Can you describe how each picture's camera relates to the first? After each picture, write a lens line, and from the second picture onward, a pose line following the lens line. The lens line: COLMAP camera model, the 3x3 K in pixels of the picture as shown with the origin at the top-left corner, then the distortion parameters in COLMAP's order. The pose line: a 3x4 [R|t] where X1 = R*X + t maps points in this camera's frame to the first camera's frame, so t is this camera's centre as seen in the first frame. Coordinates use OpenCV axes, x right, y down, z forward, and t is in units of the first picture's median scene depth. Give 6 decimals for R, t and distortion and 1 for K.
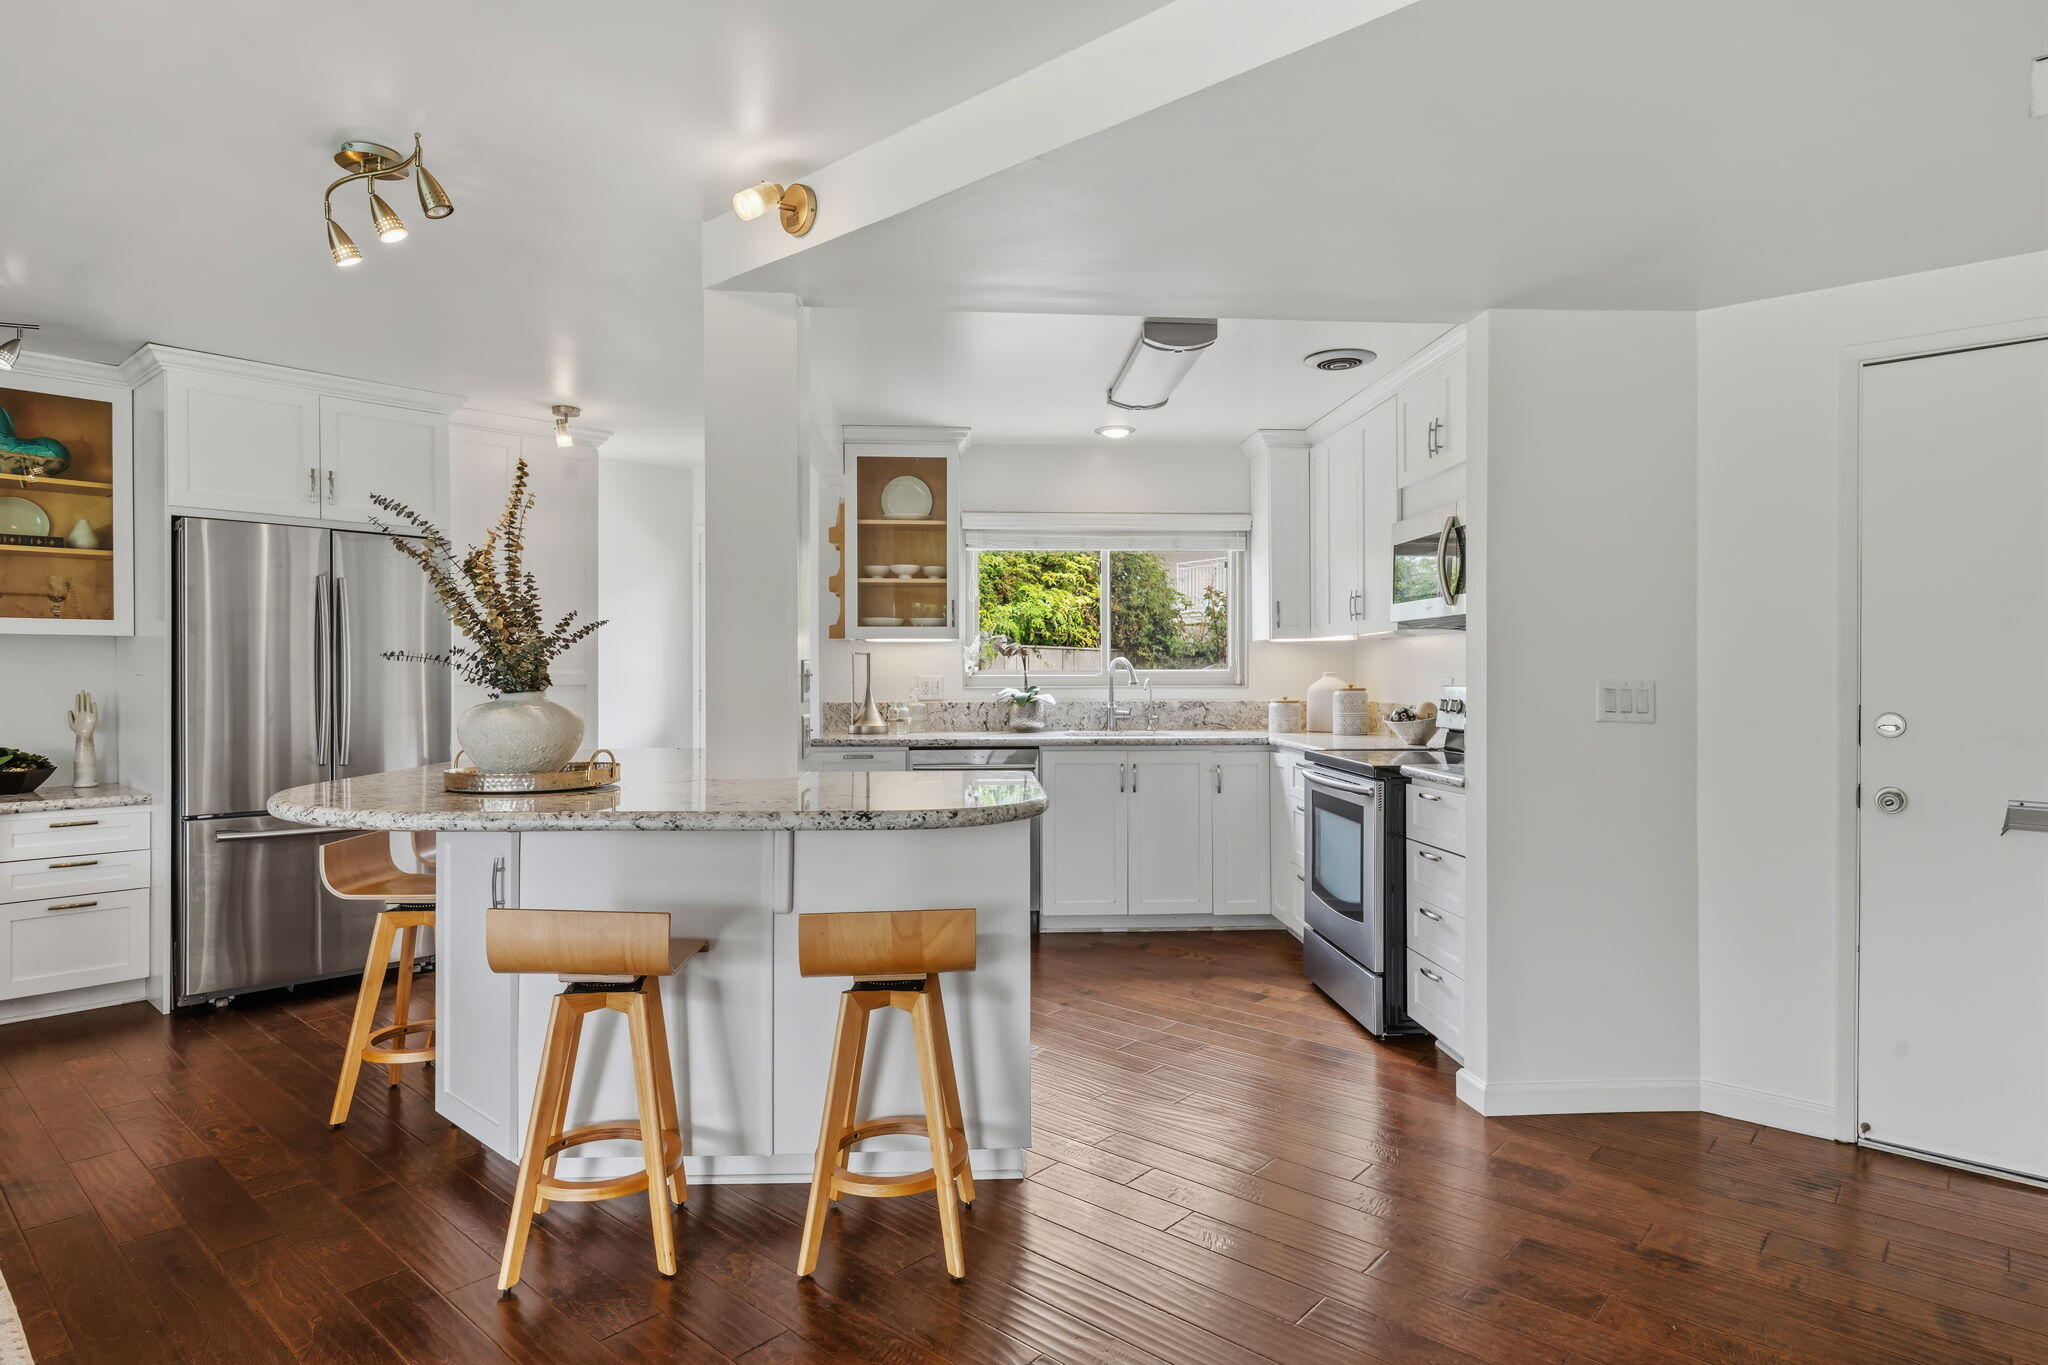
lens RADIAL K [[1094.9, 0, 1027.7], [0, 1094.9, 687.9], [0, 0, 1]] dist [0.001810, -0.000690]
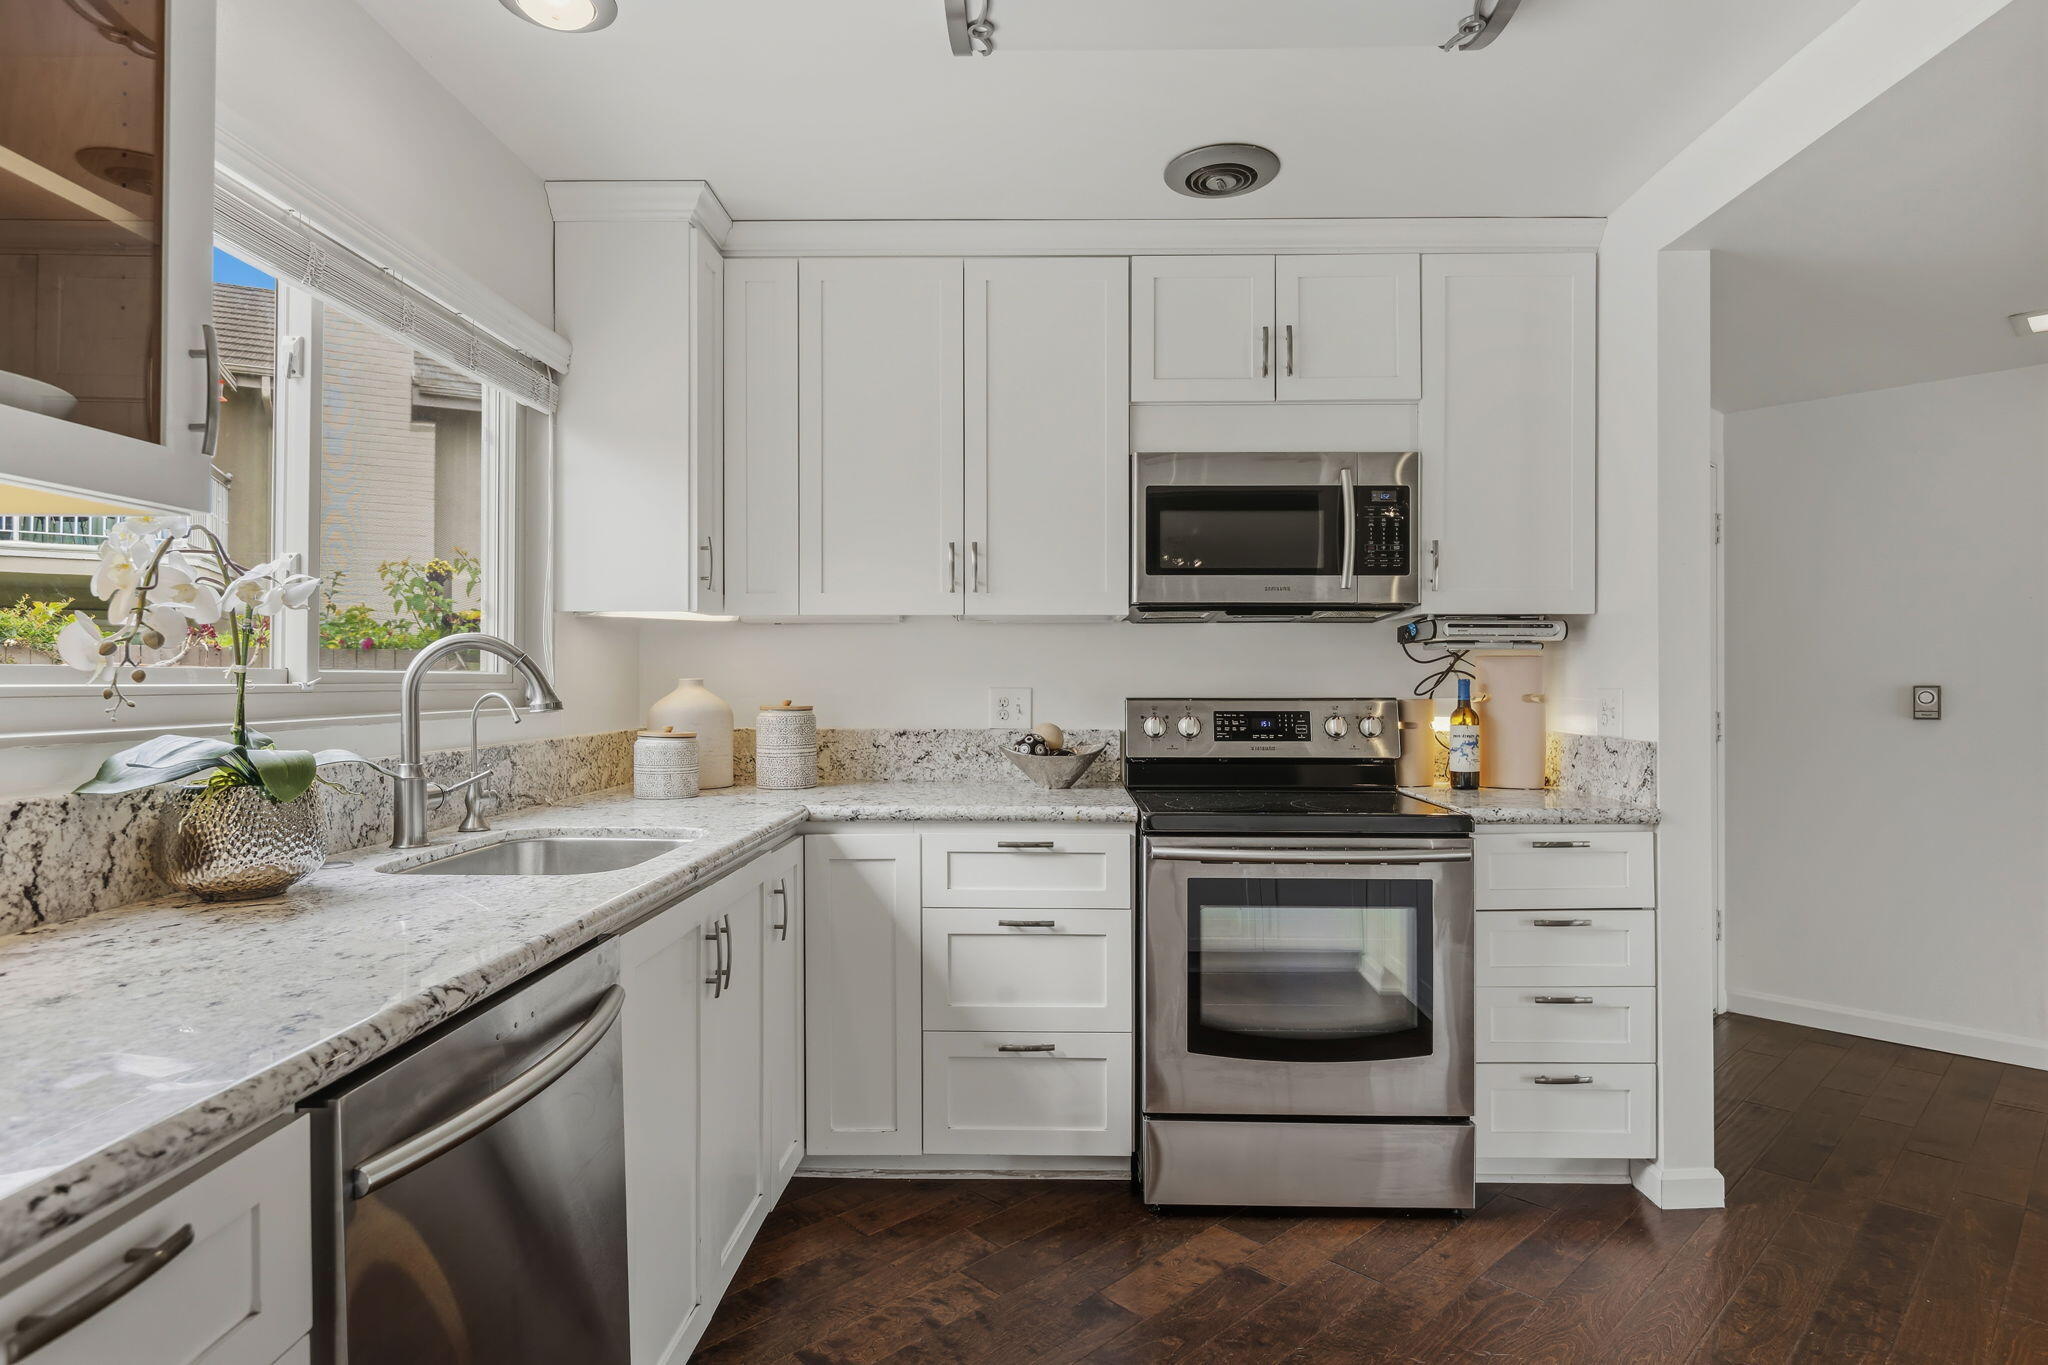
lens RADIAL K [[1094.9, 0, 1027.7], [0, 1094.9, 687.9], [0, 0, 1]] dist [0.001810, -0.000690]
pose [[0.079194, -0.003028, 0.996855, -0.255396], [0.012807, 0.999916, 0.002020, -0.008829], [-0.996777, 0.012606, 0.079226, 0.800364]]
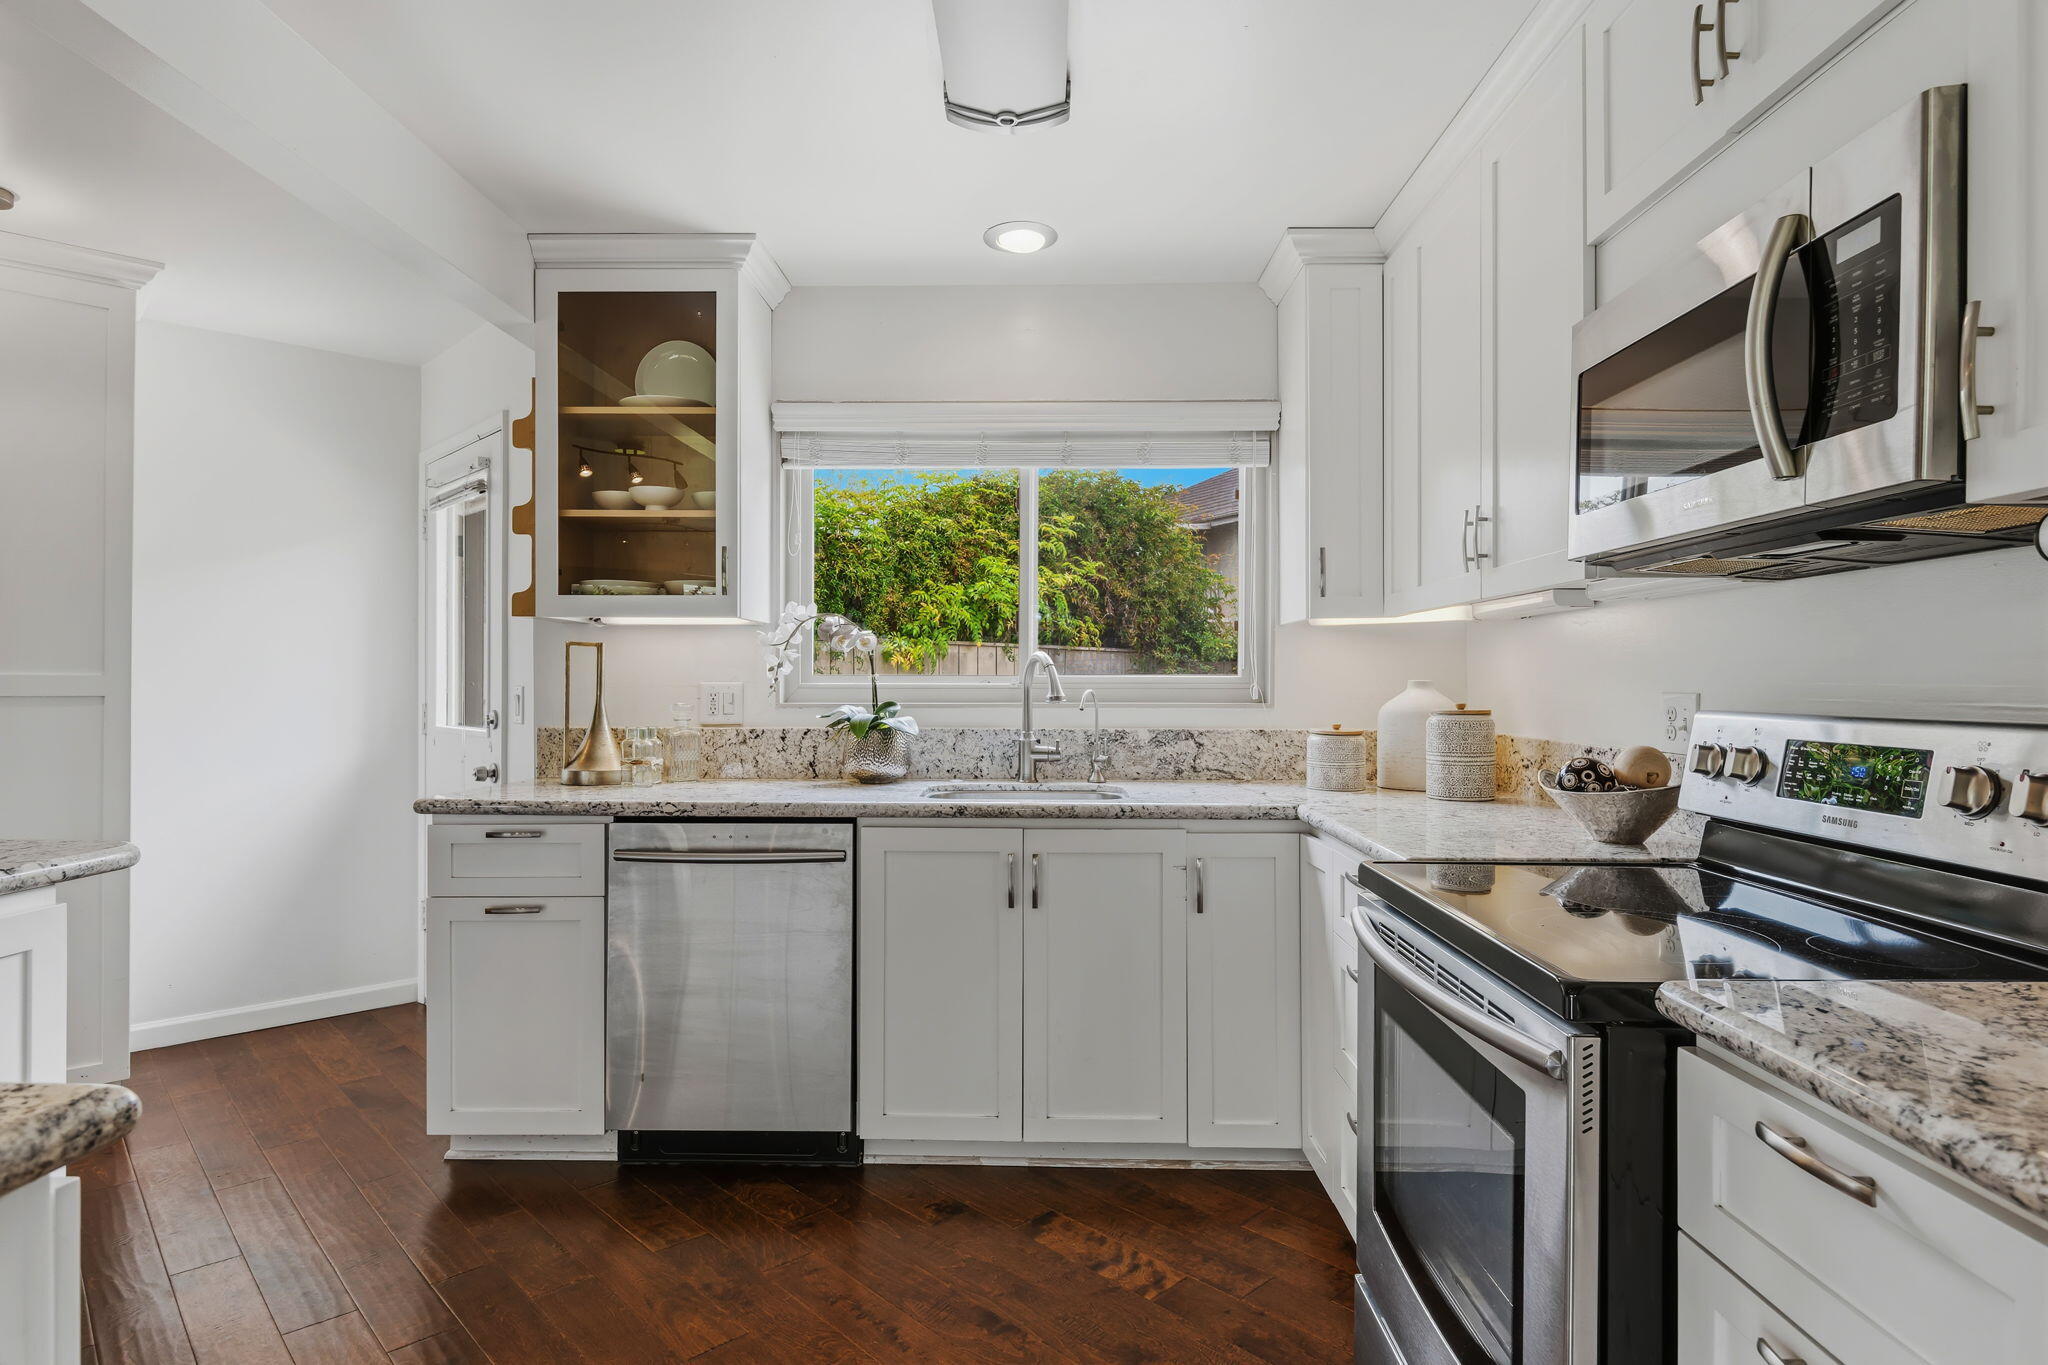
lens RADIAL K [[1094.9, 0, 1027.7], [0, 1094.9, 687.9], [0, 0, 1]] dist [0.001810, -0.000690]
pose [[0.997129, 0.004885, -0.075561, 0.123488], [-0.005511, 0.999952, -0.008077, -0.004949], [0.075518, 0.008470, 0.997108, 0.445898]]
